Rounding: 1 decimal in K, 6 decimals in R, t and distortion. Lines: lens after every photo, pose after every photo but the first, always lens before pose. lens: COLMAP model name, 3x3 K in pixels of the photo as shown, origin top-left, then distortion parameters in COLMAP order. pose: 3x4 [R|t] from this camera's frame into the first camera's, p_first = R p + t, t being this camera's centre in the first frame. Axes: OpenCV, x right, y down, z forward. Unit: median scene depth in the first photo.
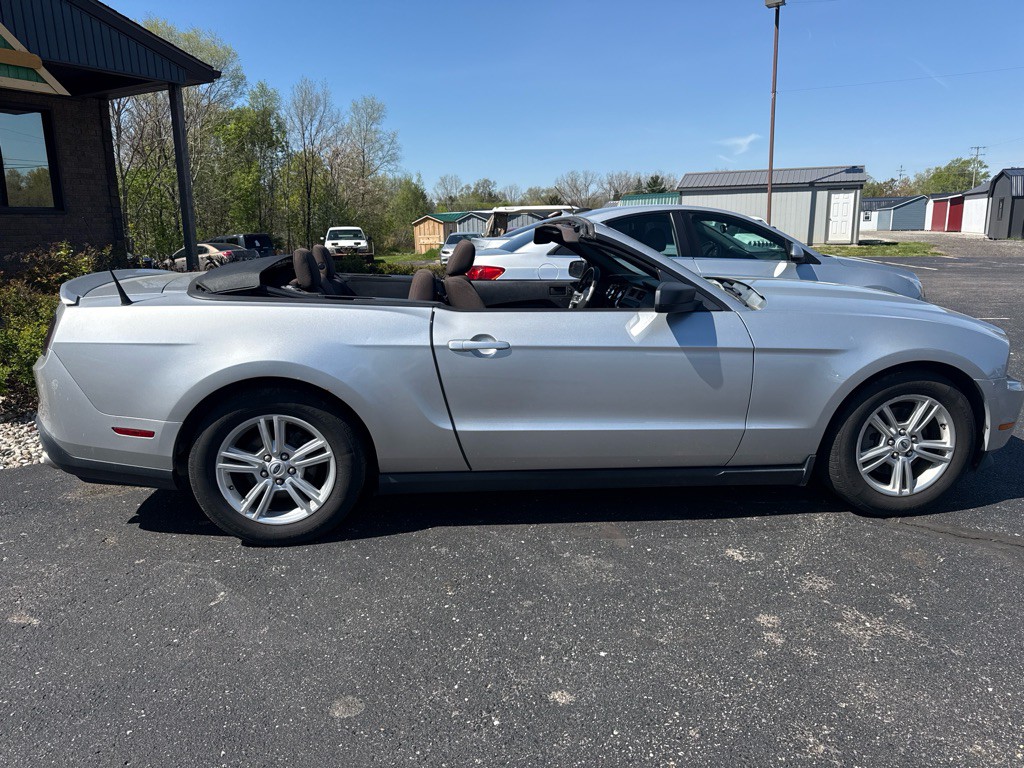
lens RADIAL K [[739.5, 0, 508.9], [0, 739.5, 379.8], [0, 0, 1]] dist [0.047082, -0.055183]
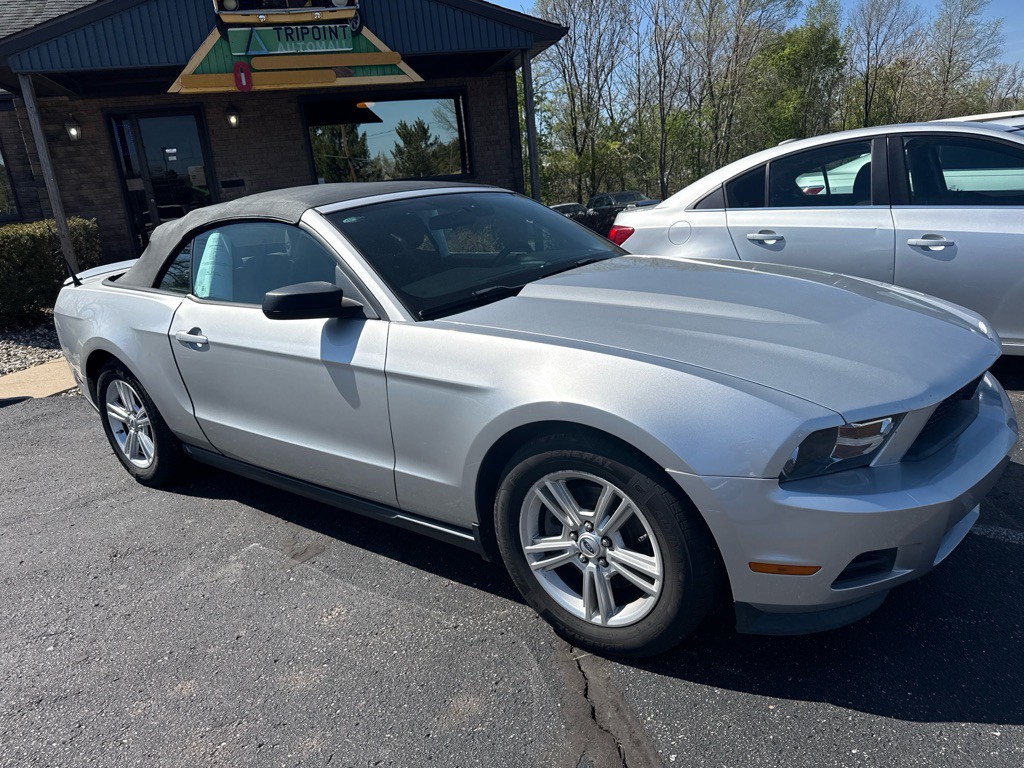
lens RADIAL K [[739.5, 0, 508.9], [0, 739.5, 379.8], [0, 0, 1]] dist [0.047082, -0.055183]
pose [[0.717370, 0.125515, -0.685293, 0.914680], [-0.061940, 0.991233, 0.116709, -0.126756], [0.693933, -0.041276, 0.718855, 0.509149]]
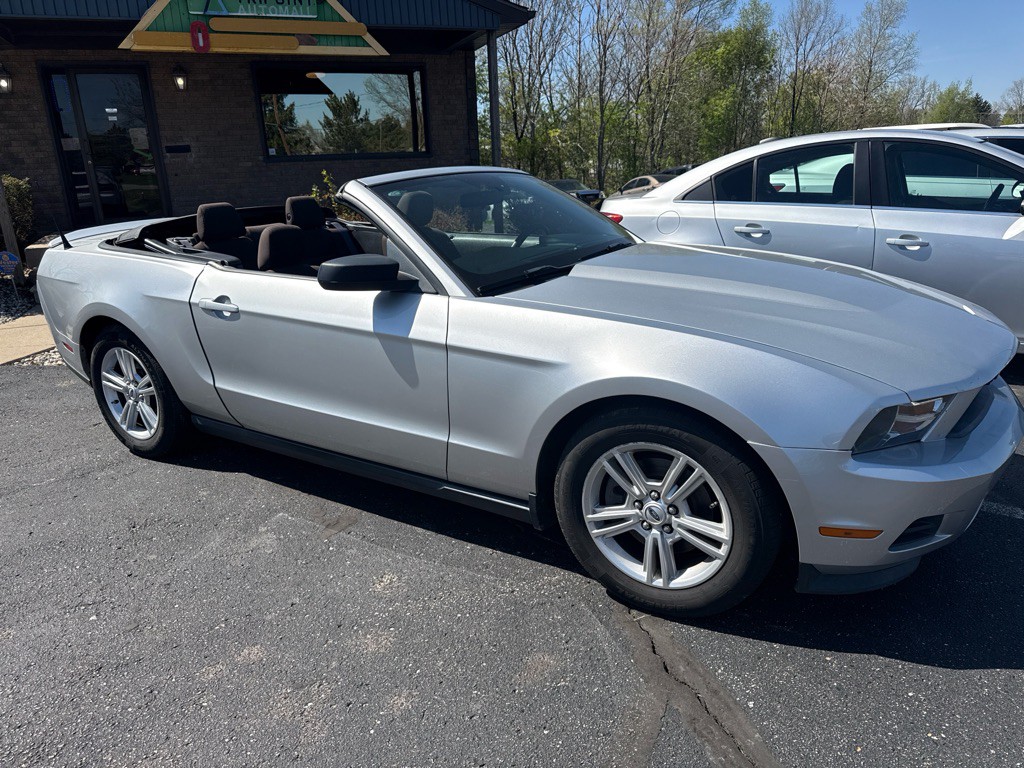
lens RADIAL K [[739.9, 0, 512.0], [0, 739.9, 384.0], [0, 0, 1]] dist [0.052510, -0.063384]
pose [[0.783195, 0.160692, -0.600652, 0.829597], [-0.100307, 0.986027, 0.132999, -0.108497], [0.613631, -0.043915, 0.788371, 0.398819]]
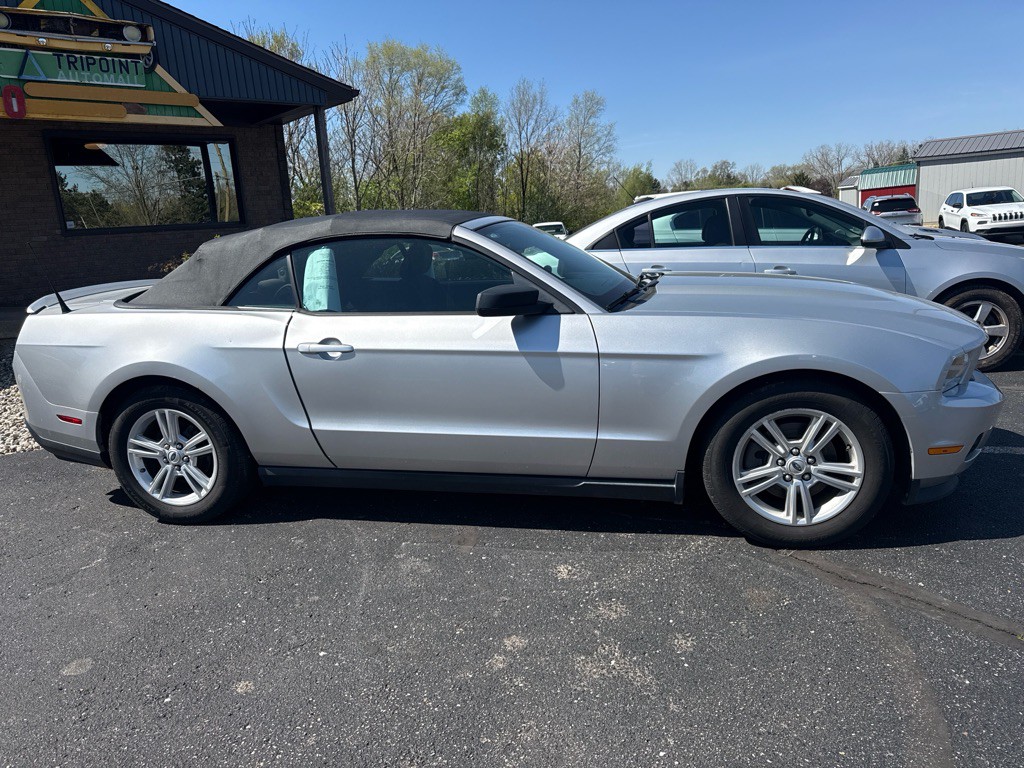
lens RADIAL K [[746.2, 0, 502.8], [0, 746.2, 365.7], [0, 0, 1]] dist [0.055797, -0.047923]
pose [[0.946531, 0.013627, -0.322324, 0.495243], [-0.015995, 0.999861, -0.004700, -0.019507], [0.322215, 0.009604, 0.946618, 0.068619]]
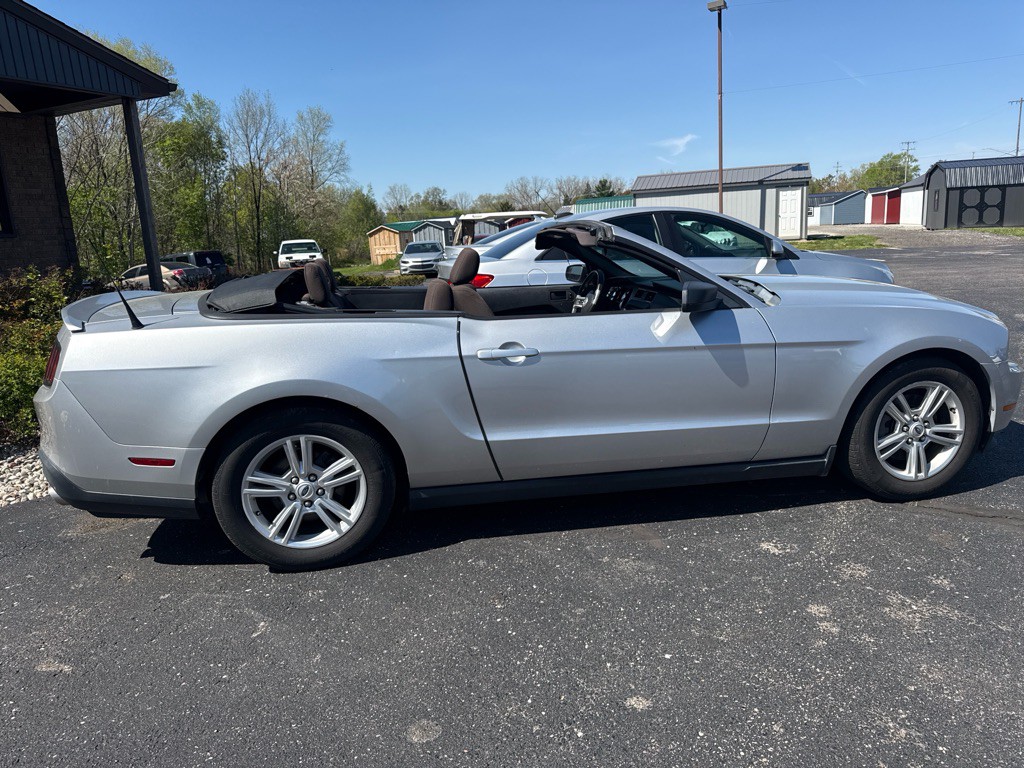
lens RADIAL K [[740.1, 0, 521.0], [0, 740.1, 384.7], [0, 0, 1]] dist [0.044129, -0.050549]
pose [[0.996056, -0.050613, 0.072870, -0.089182], [0.050783, 0.998710, -0.000490, -0.003199], [-0.072752, 0.004188, 0.997341, 0.012451]]
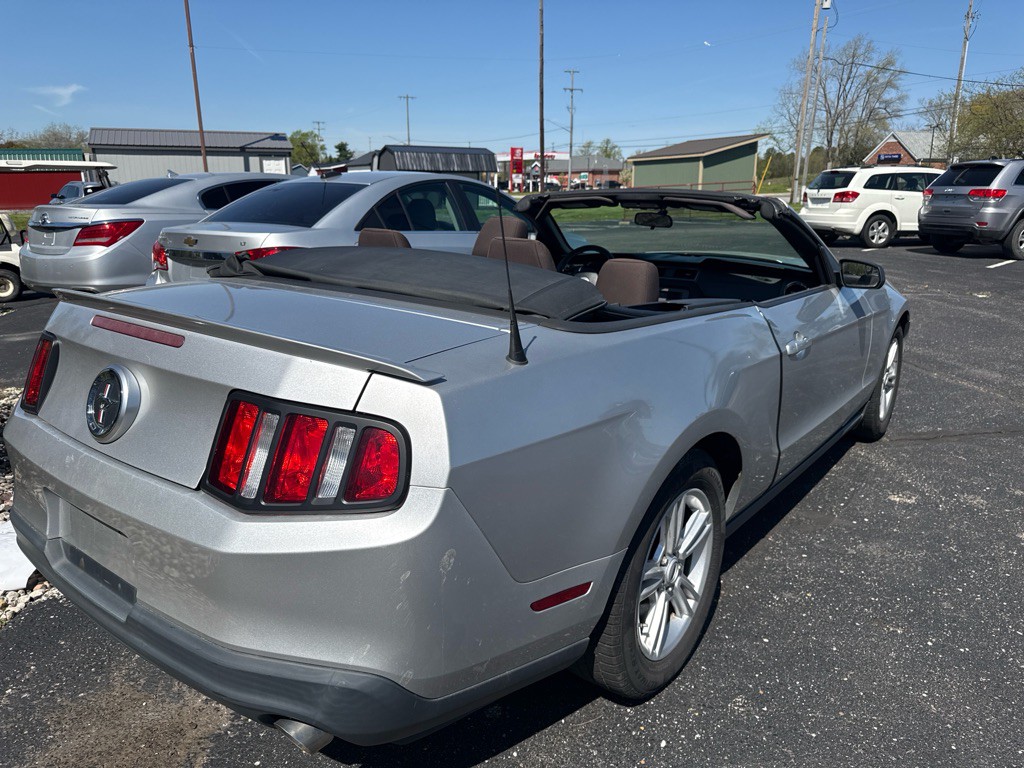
lens RADIAL K [[738.8, 0, 512.0], [0, 738.8, 384.0], [0, 0, 1]] dist [-0.000699, 0.000055]
pose [[0.681203, -0.173153, 0.711323, -0.794450], [0.135610, 0.984657, 0.109822, -0.128213], [-0.719425, 0.021651, 0.694233, 0.598527]]
